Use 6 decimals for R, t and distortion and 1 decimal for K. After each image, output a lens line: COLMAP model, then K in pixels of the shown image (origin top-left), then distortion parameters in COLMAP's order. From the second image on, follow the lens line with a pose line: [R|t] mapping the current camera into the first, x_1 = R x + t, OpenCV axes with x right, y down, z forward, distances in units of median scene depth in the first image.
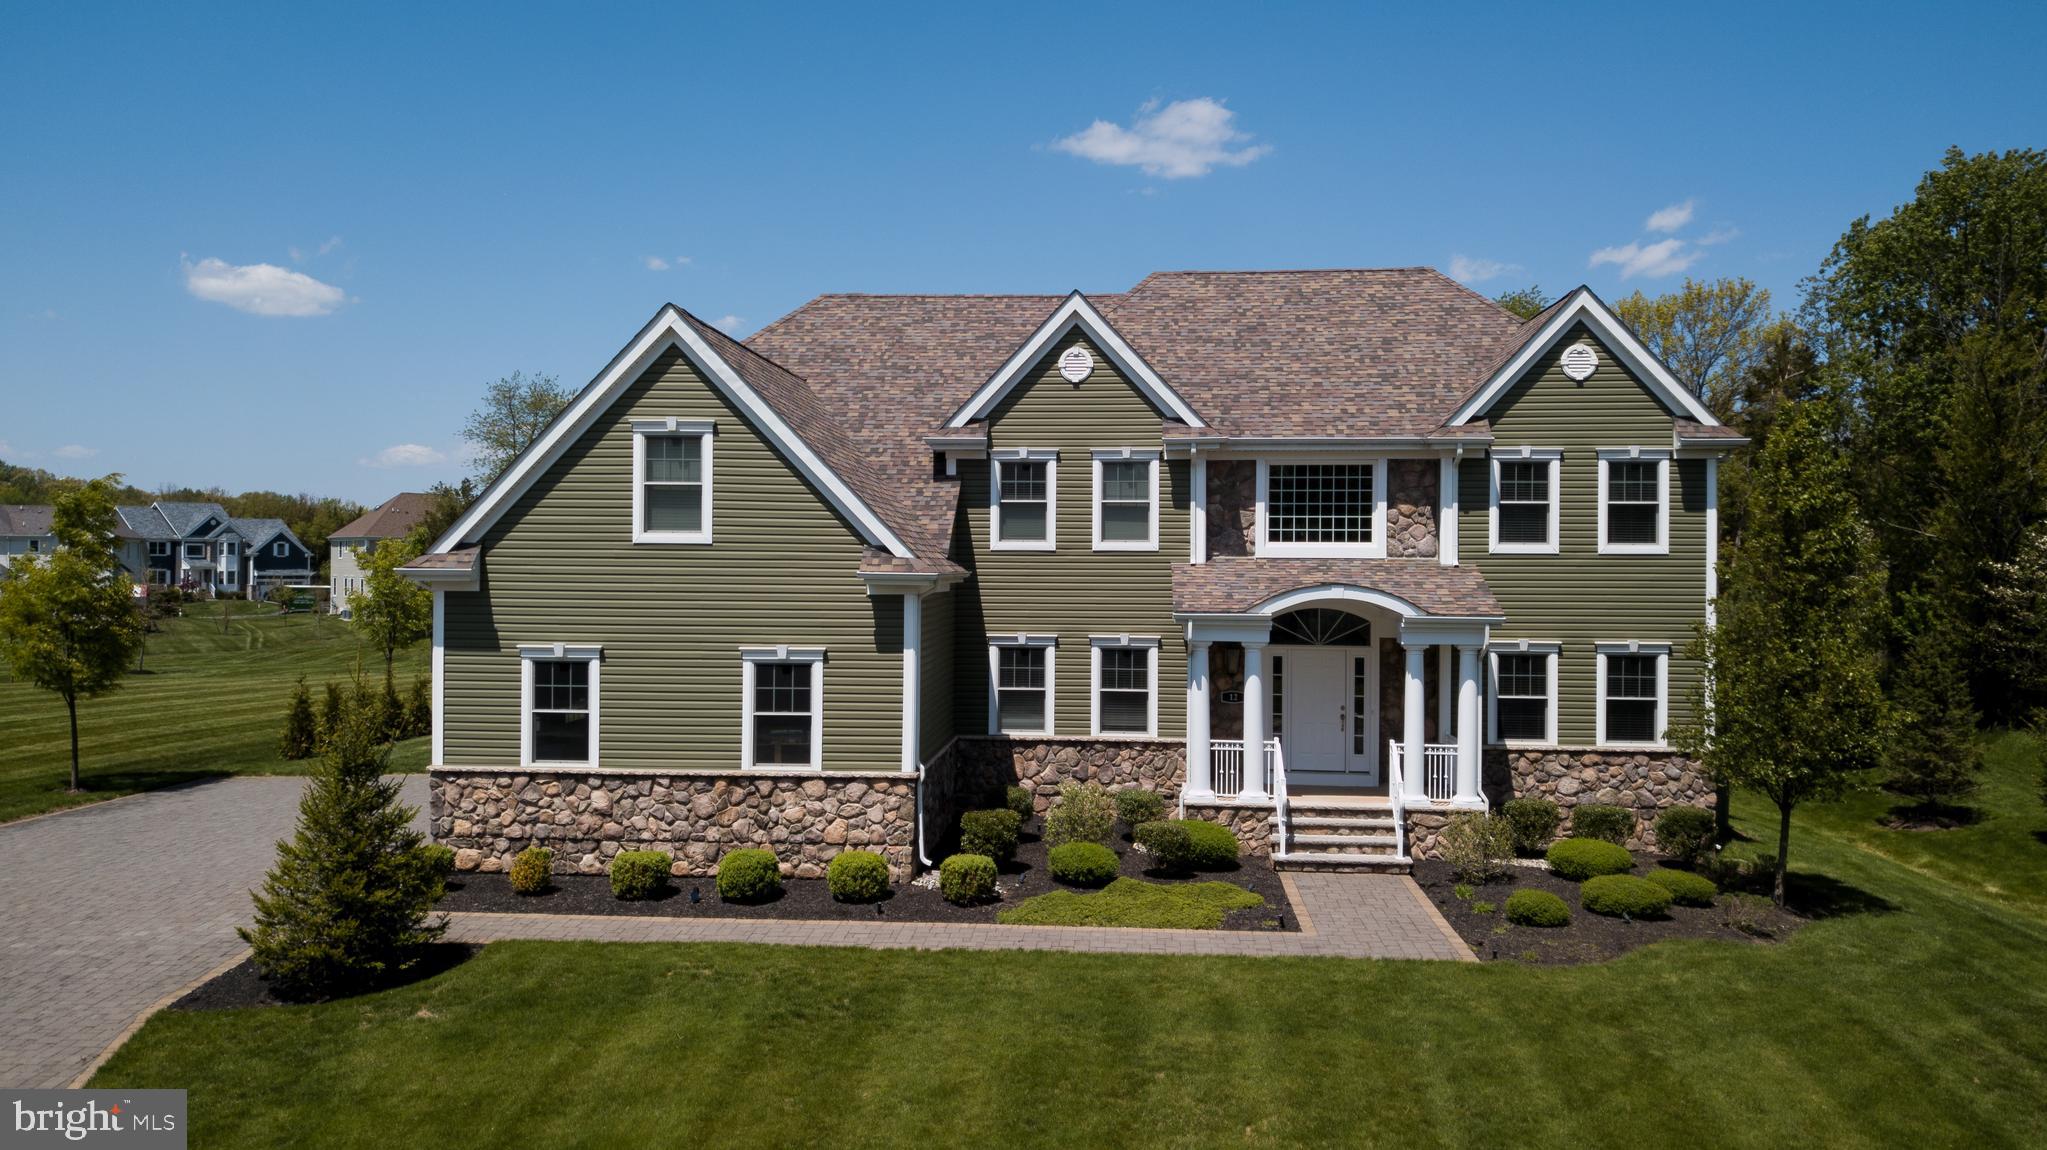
lens RADIAL K [[1573.2, 0, 1017.1], [0, 1573.2, 565.4], [0, 0, 1]] dist [-0.018320, 0.037581]
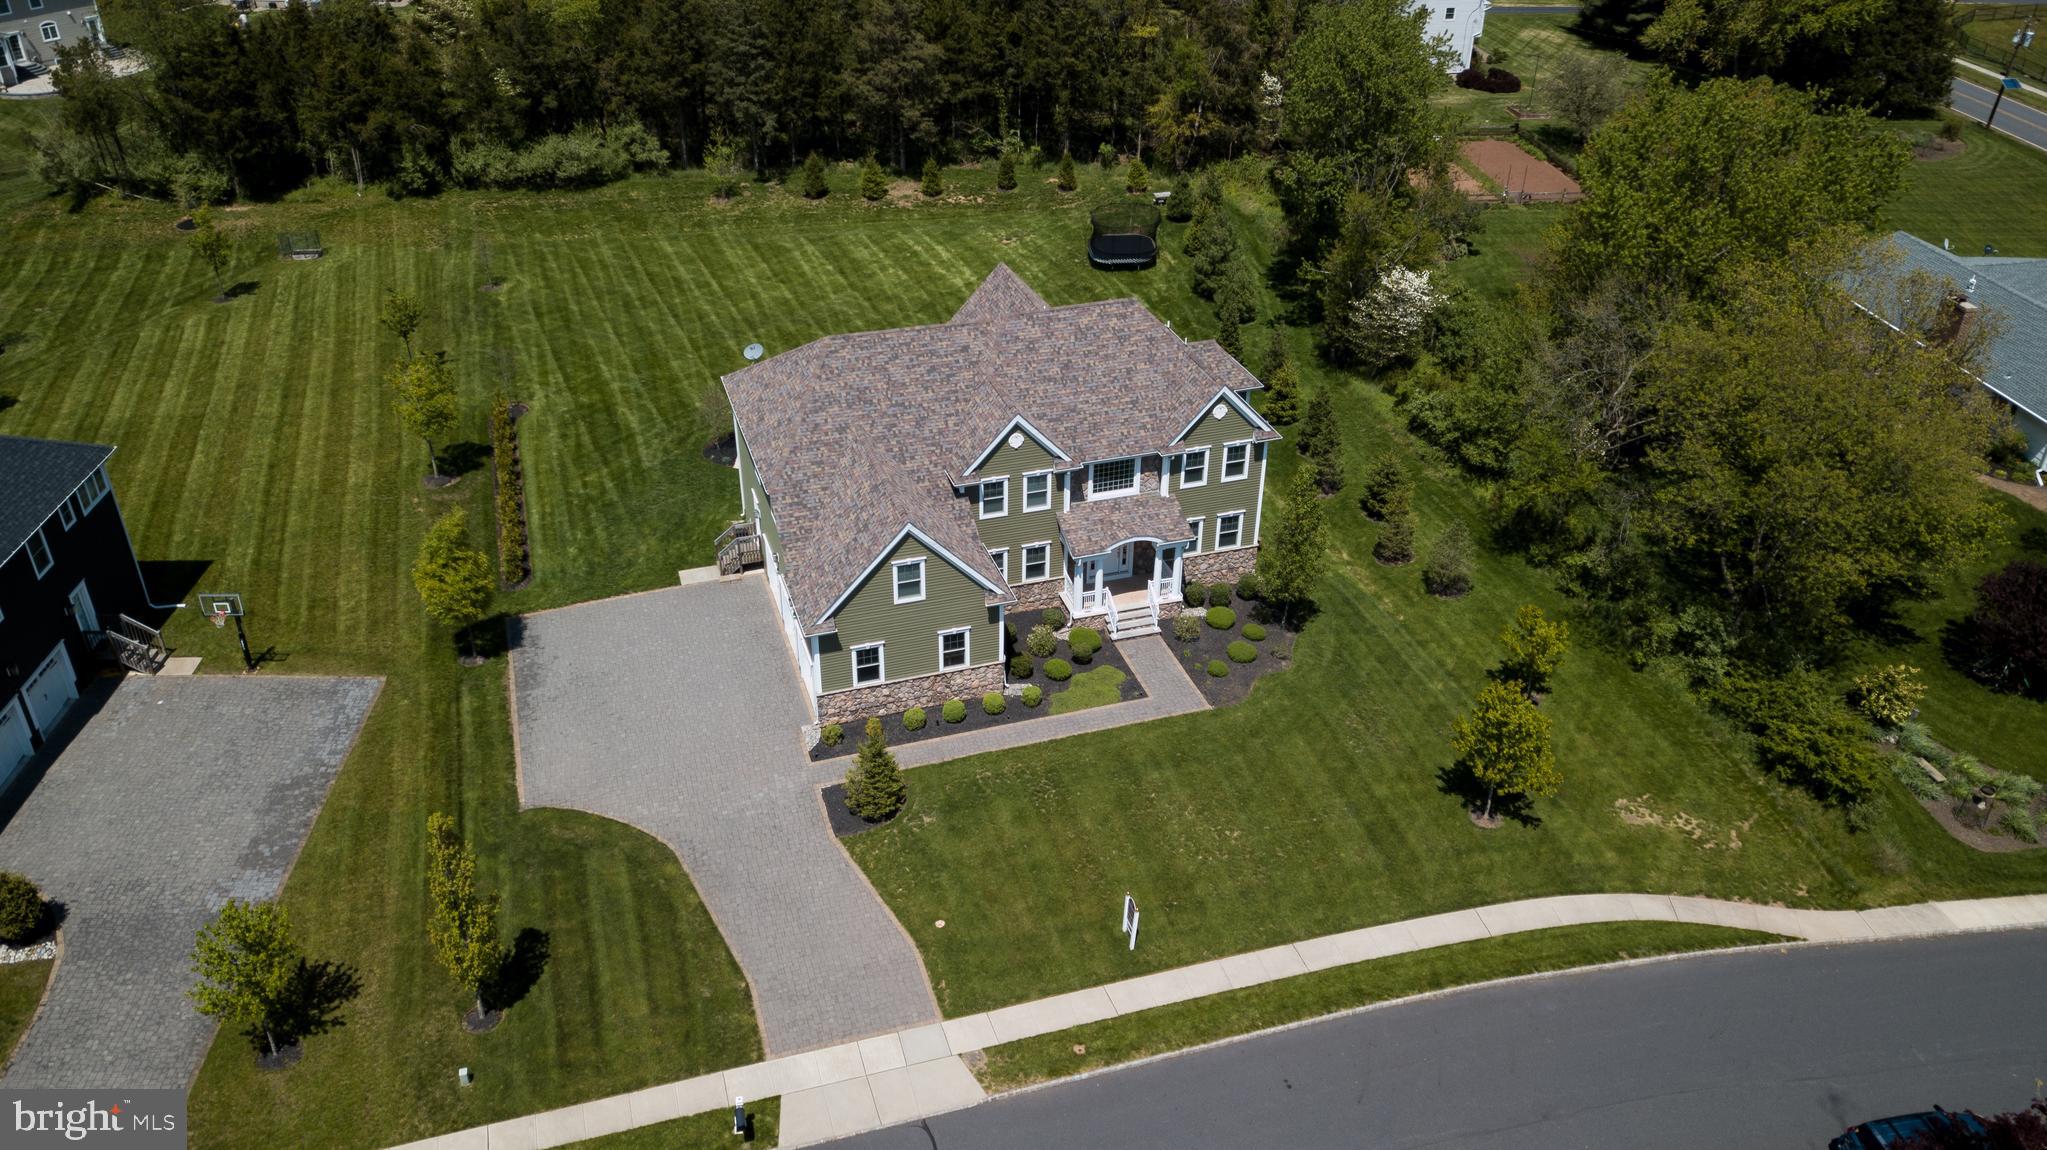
lens RADIAL K [[1569.5, 0, 1023.0], [0, 1569.5, 552.5], [0, 0, 1]] dist [0.013859, -0.003062]
pose [[0.923488, -0.195700, 0.329958, -0.730323], [-0.002503, 0.857006, 0.515301, -1.158577], [-0.383620, -0.476700, 0.790944, -0.844682]]
